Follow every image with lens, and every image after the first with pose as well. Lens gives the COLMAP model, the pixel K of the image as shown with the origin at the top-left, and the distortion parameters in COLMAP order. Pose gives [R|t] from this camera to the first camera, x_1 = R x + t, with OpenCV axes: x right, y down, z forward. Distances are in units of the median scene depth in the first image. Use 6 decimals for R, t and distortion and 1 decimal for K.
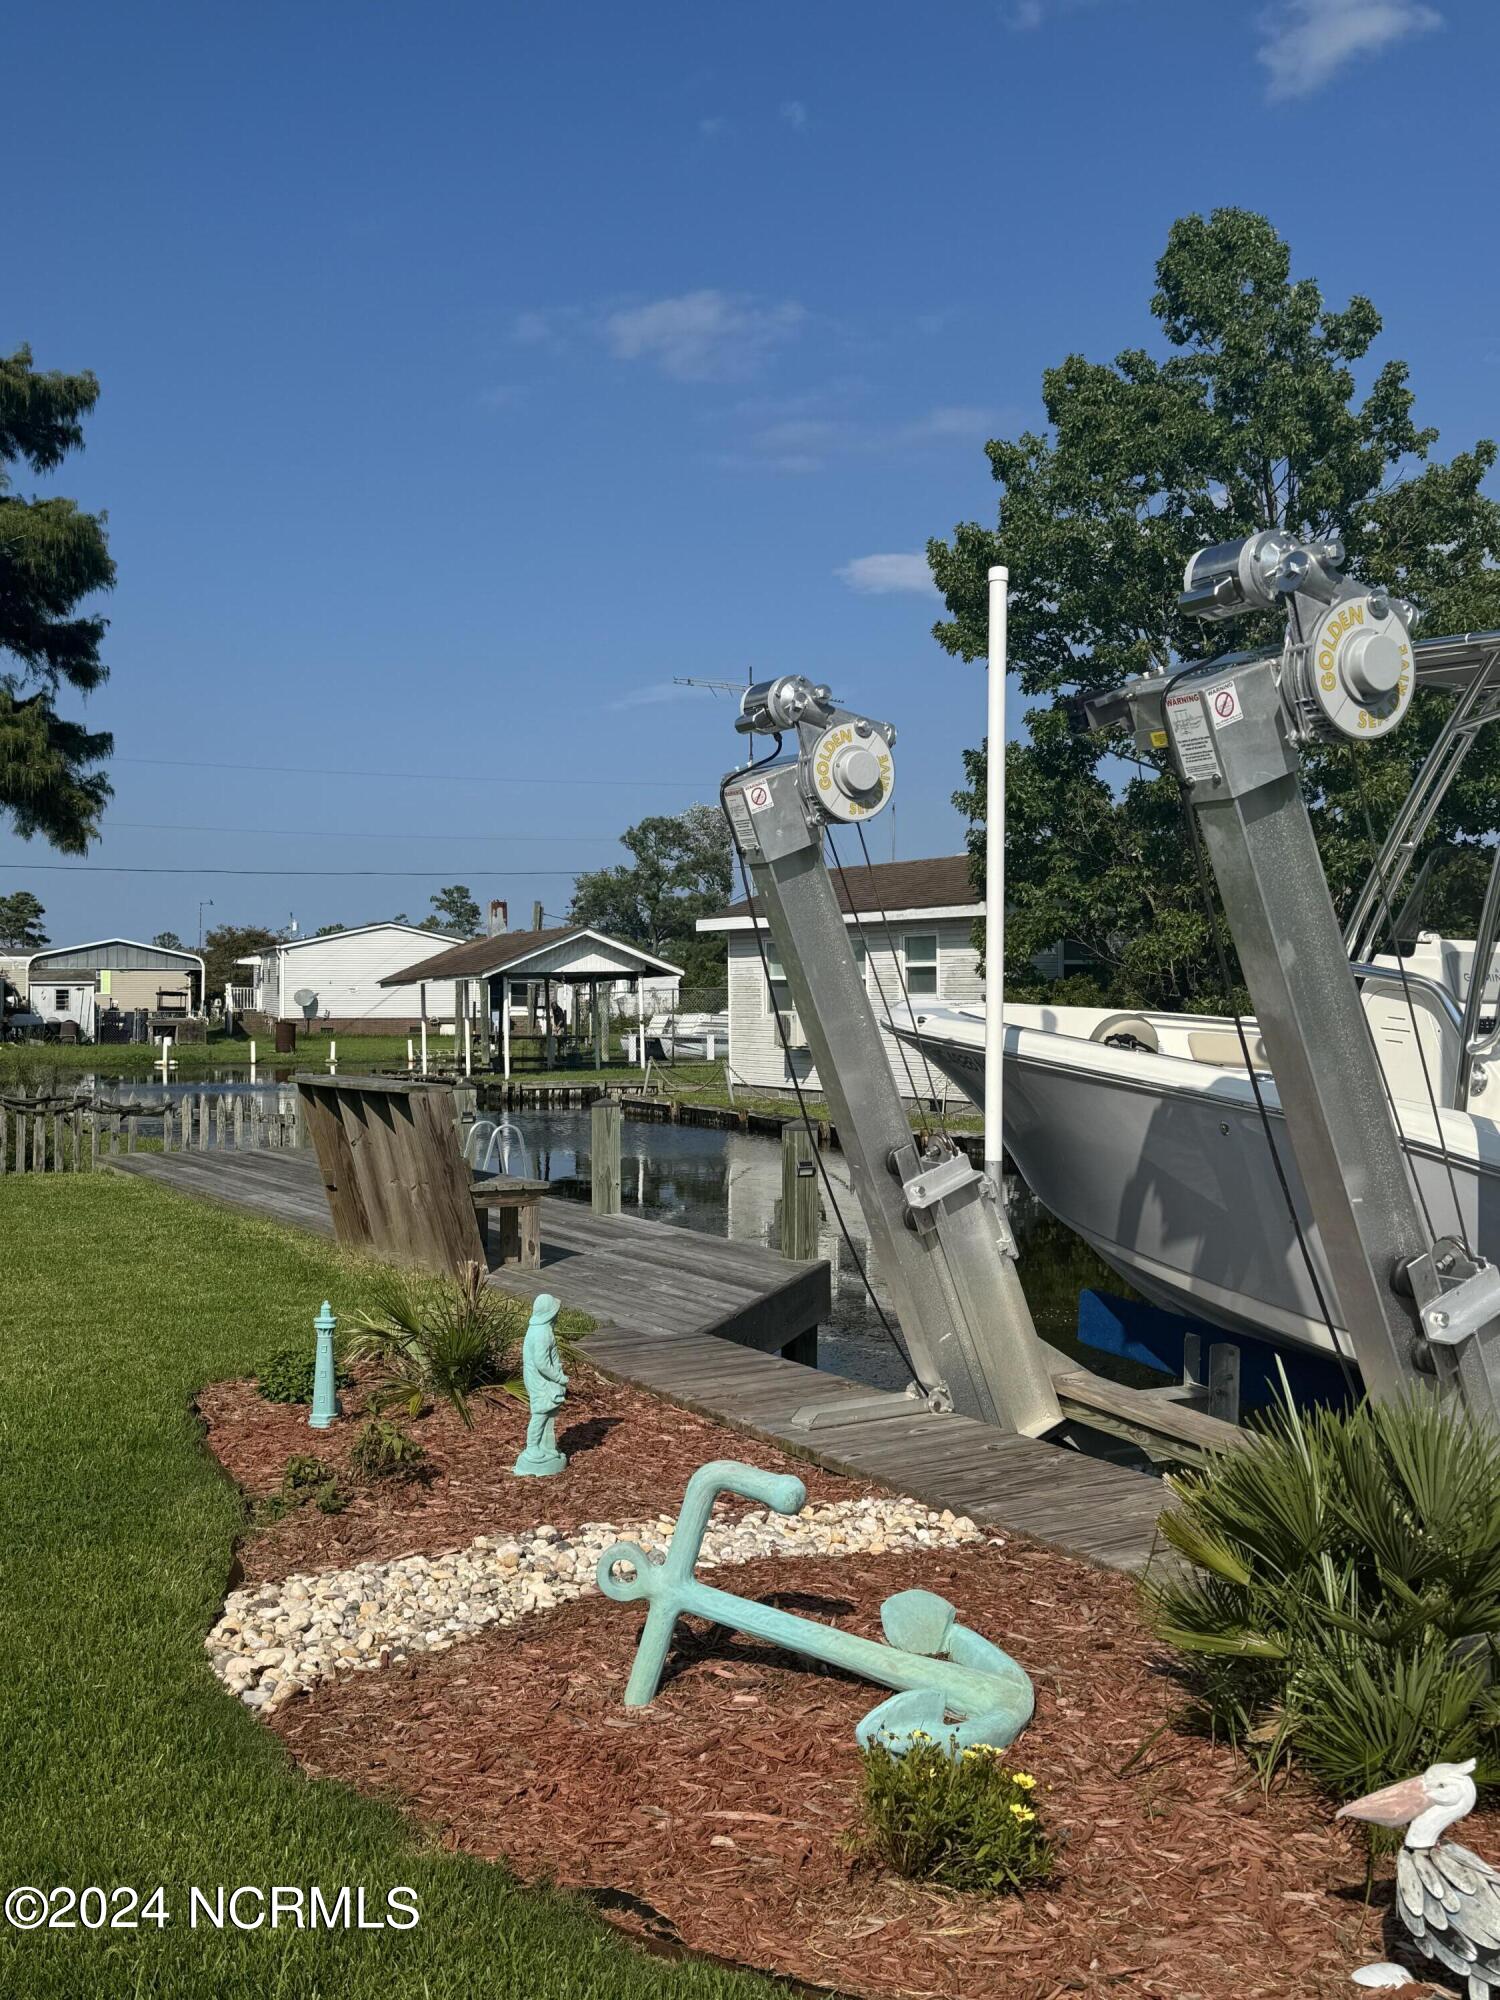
lens RADIAL K [[2094.3, 0, 750.0], [0, 2094.3, 1000.0], [0, 0, 1]] dist [0.125114, 0.002372]
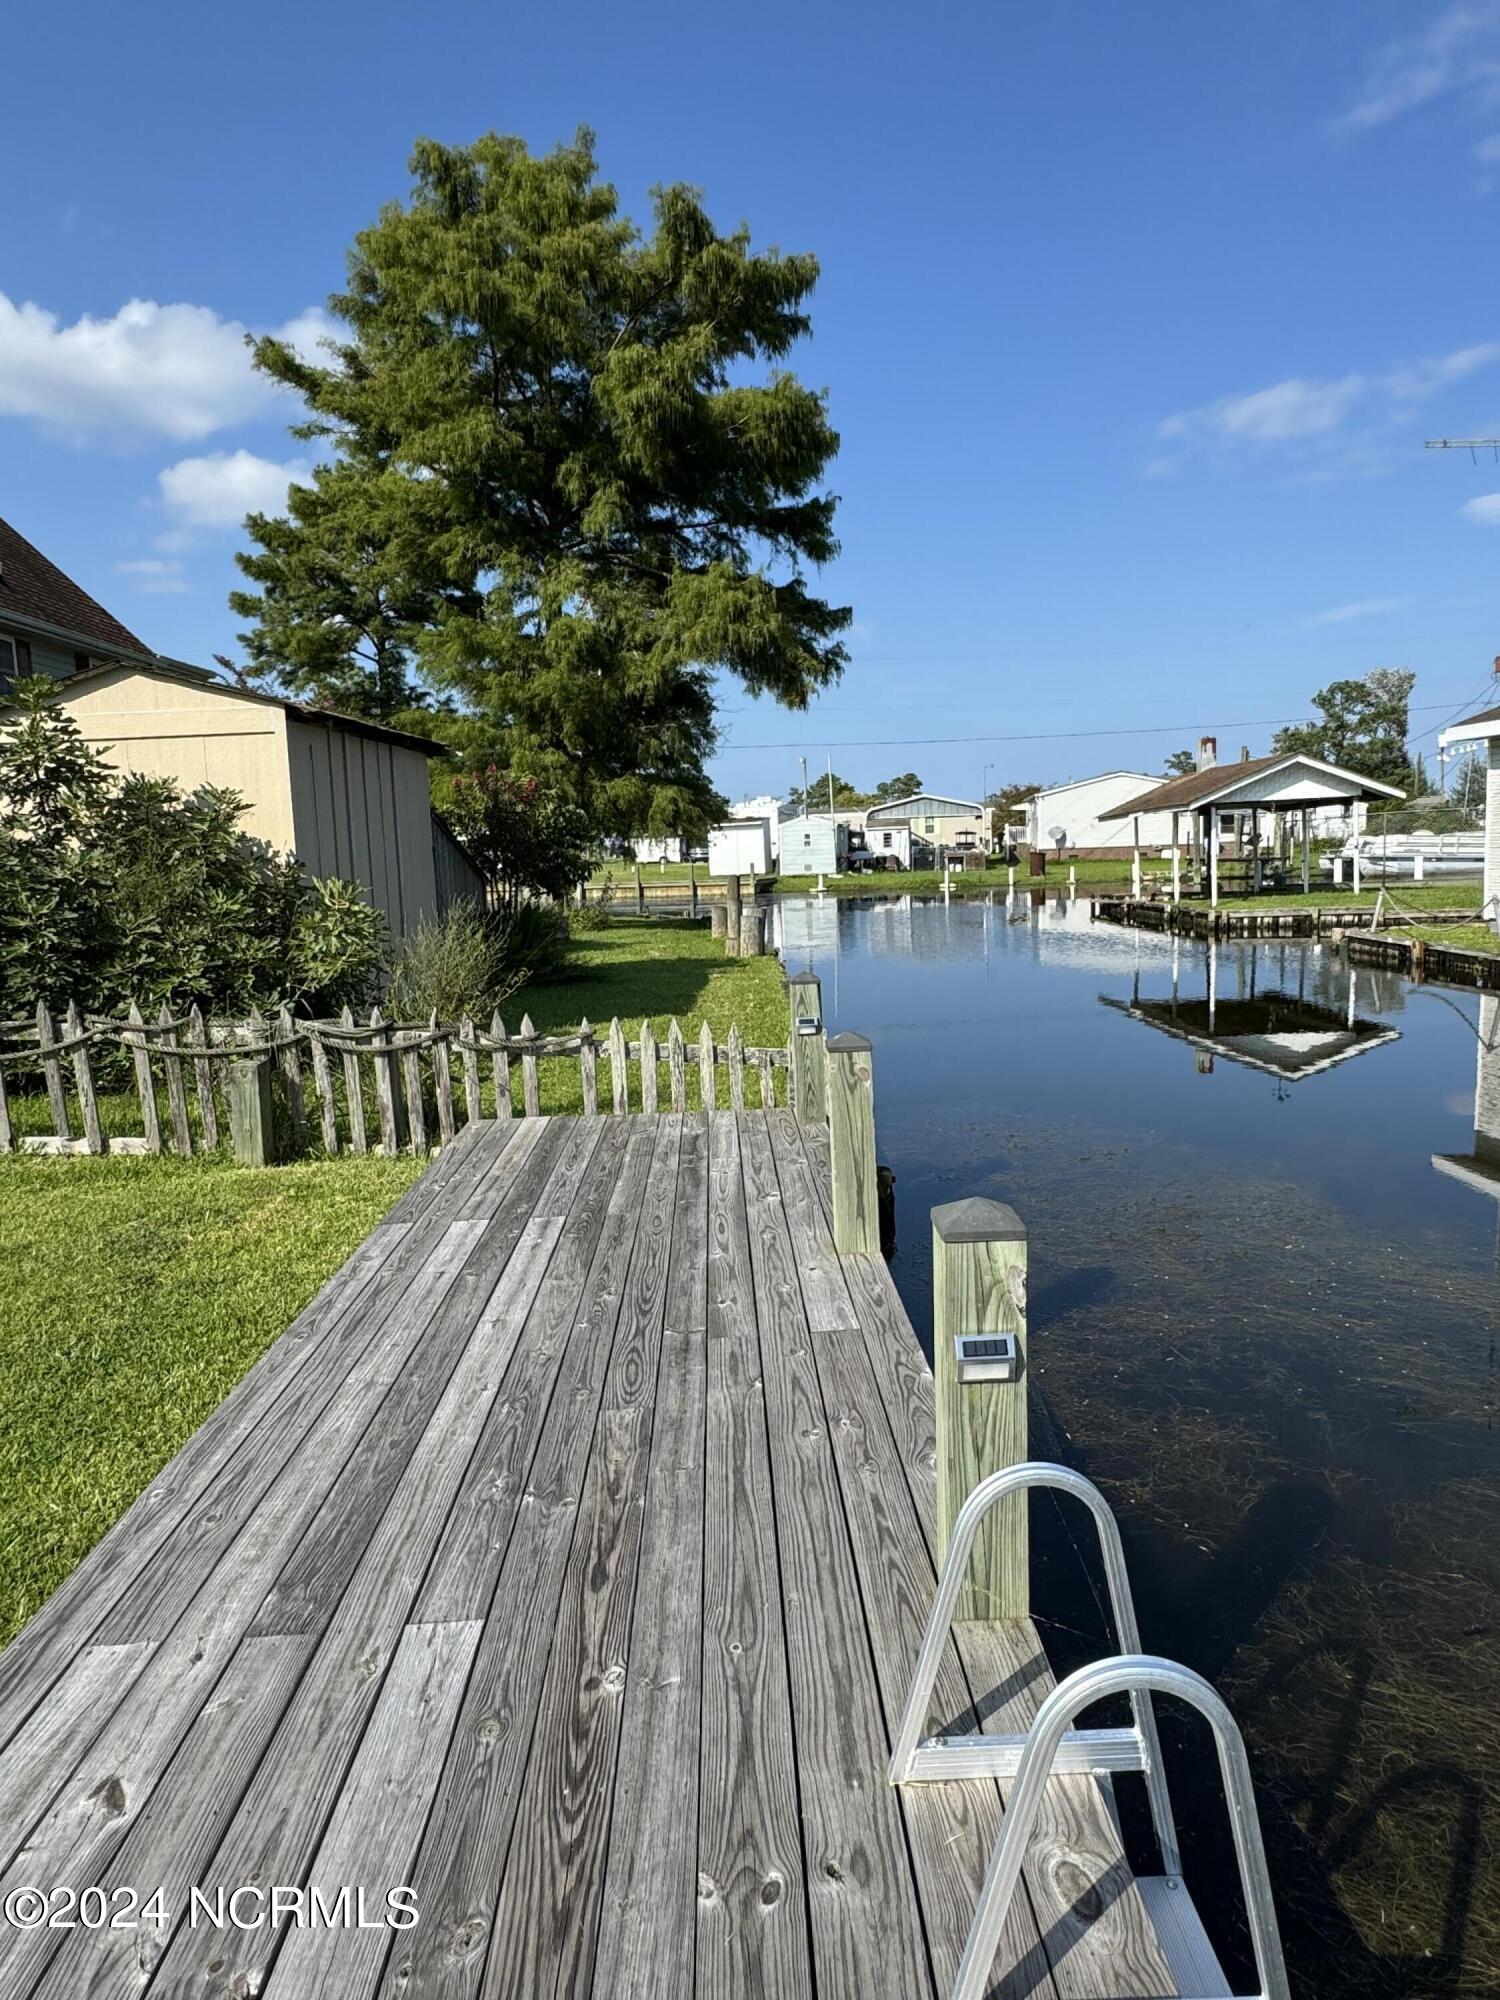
lens RADIAL K [[1233.0, 0, 750.0], [0, 1233.0, 1000.0], [0, 0, 1]] dist [-0.011753, 0.001228]
pose [[0.887916, 0.026050, -0.459267, -0.027212], [0.035451, 0.991551, 0.124781, -0.000334], [0.458637, -0.127076, 0.879491, 0.247406]]
